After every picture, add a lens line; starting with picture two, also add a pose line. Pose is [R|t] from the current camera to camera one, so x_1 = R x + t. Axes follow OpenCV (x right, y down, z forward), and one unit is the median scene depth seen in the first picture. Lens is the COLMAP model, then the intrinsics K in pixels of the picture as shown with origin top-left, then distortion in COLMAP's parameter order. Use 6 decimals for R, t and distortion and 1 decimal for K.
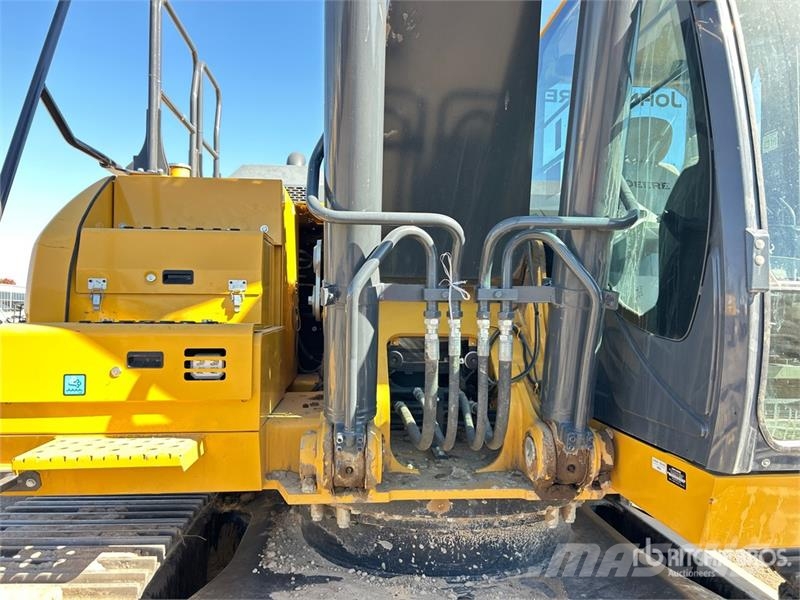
lens RADIAL K [[607.7, 0, 398.0], [0, 607.7, 295.8], [0, 0, 1]] dist [0.061497, -0.075717]
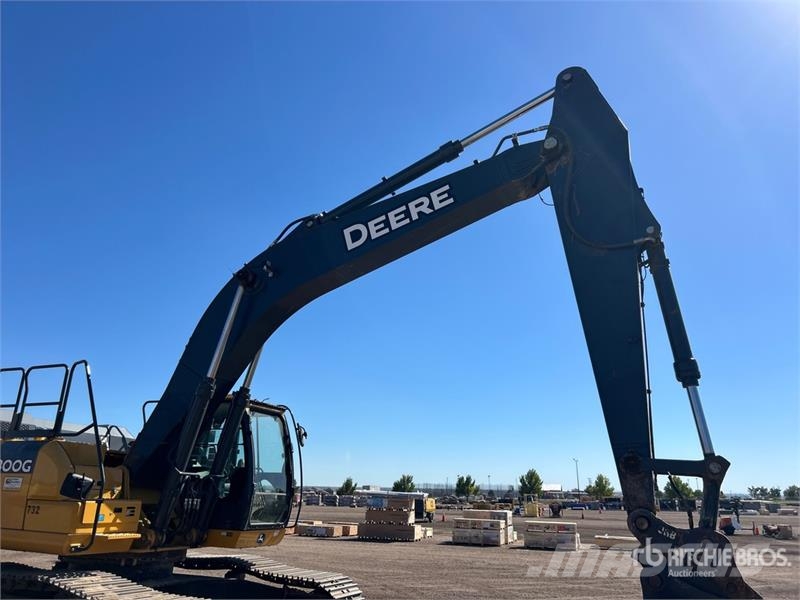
lens RADIAL K [[607.7, 0, 398.0], [0, 607.7, 295.8], [0, 0, 1]] dist [0.061497, -0.075717]
pose [[0.471904, 0.282549, 0.835148, -2.938530], [-0.053286, 0.954665, -0.292875, -0.121641], [-0.880038, 0.093708, 0.465566, -2.163537]]
